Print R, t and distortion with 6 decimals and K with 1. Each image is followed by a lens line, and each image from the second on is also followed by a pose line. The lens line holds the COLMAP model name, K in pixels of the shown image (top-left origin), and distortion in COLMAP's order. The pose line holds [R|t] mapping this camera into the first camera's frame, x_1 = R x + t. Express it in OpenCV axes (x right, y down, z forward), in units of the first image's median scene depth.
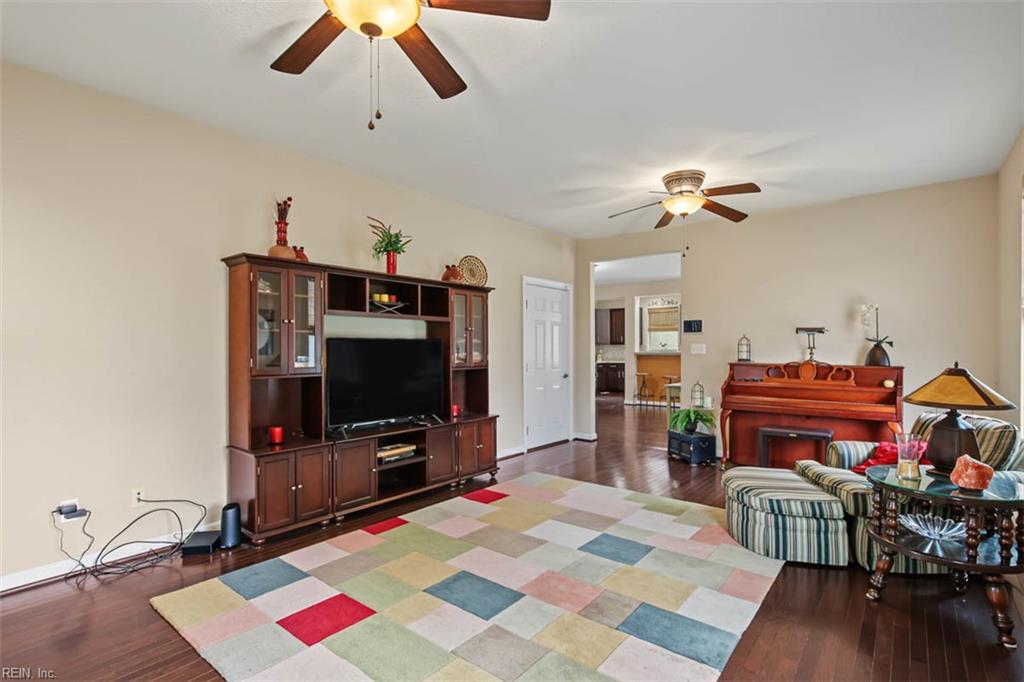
lens RADIAL K [[497.0, 0, 522.4], [0, 497.0, 346.3], [0, 0, 1]] dist [-0.001592, -0.000365]
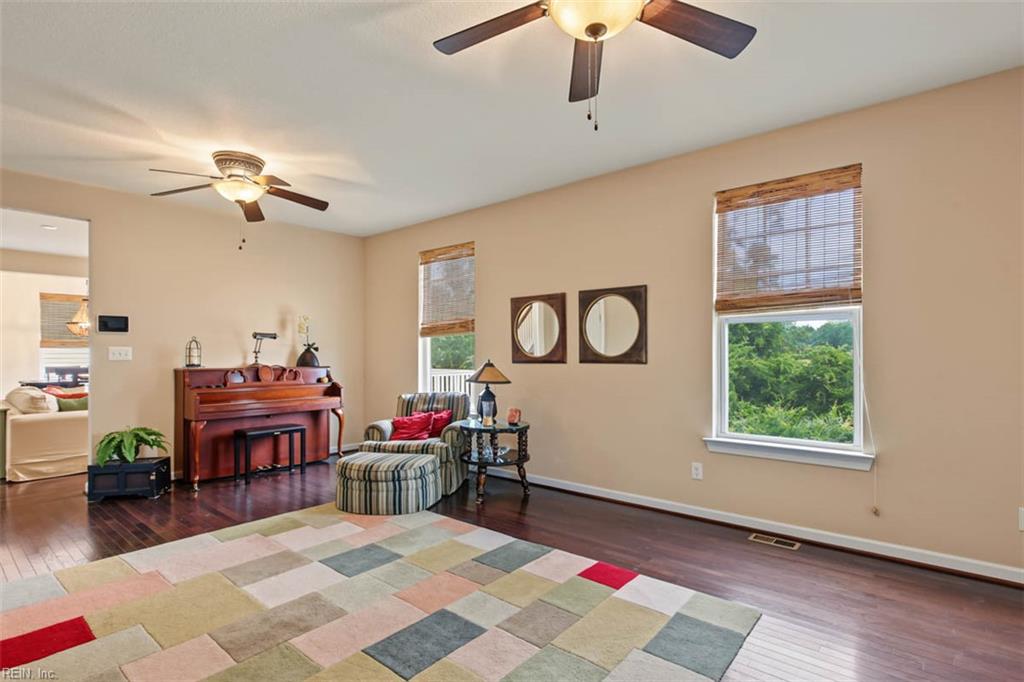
lens RADIAL K [[497.0, 0, 522.4], [0, 497.0, 346.3], [0, 0, 1]] dist [-0.001592, -0.000365]
pose [[0.026406, 0.011358, 0.999587, -0.624062], [-0.002328, 0.999933, -0.011300, 0.002209], [-0.999649, -0.002029, 0.026430, 0.534935]]
